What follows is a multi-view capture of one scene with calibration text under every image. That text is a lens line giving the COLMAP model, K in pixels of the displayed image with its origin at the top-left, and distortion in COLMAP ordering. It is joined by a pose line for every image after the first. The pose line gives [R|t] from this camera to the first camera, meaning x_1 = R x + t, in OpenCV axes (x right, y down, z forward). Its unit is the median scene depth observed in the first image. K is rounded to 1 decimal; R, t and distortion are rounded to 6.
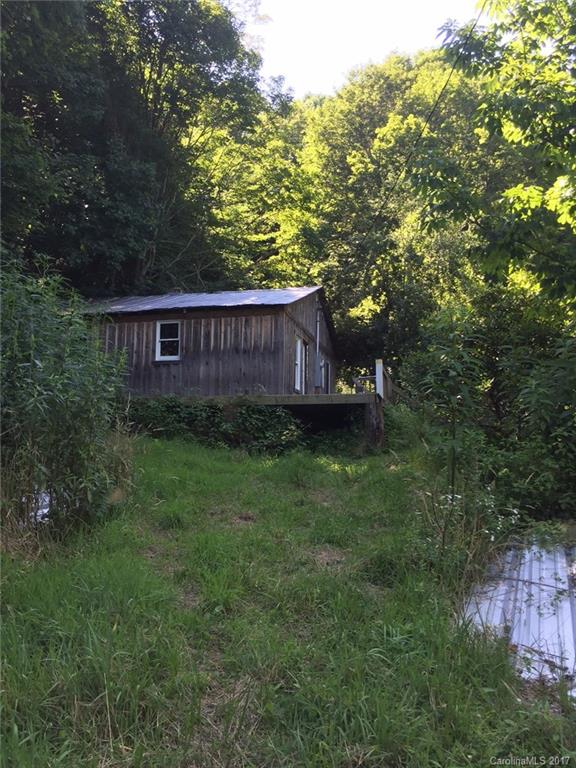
lens RADIAL K [[650.7, 0, 288.0], [0, 650.7, 384.0], [0, 0, 1]] dist [0.081389, -0.121592]
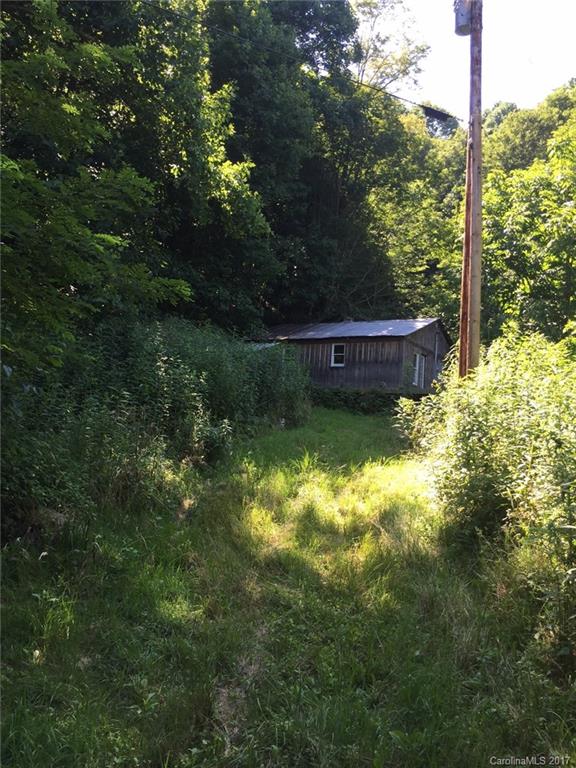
lens RADIAL K [[650.7, 0, 288.0], [0, 650.7, 384.0], [0, 0, 1]] dist [0.081389, -0.121592]
pose [[0.954733, 0.022502, -0.296613, 0.205167], [-0.017246, 0.999645, 0.020327, -0.022252], [0.296965, -0.014292, 0.954781, -0.699952]]
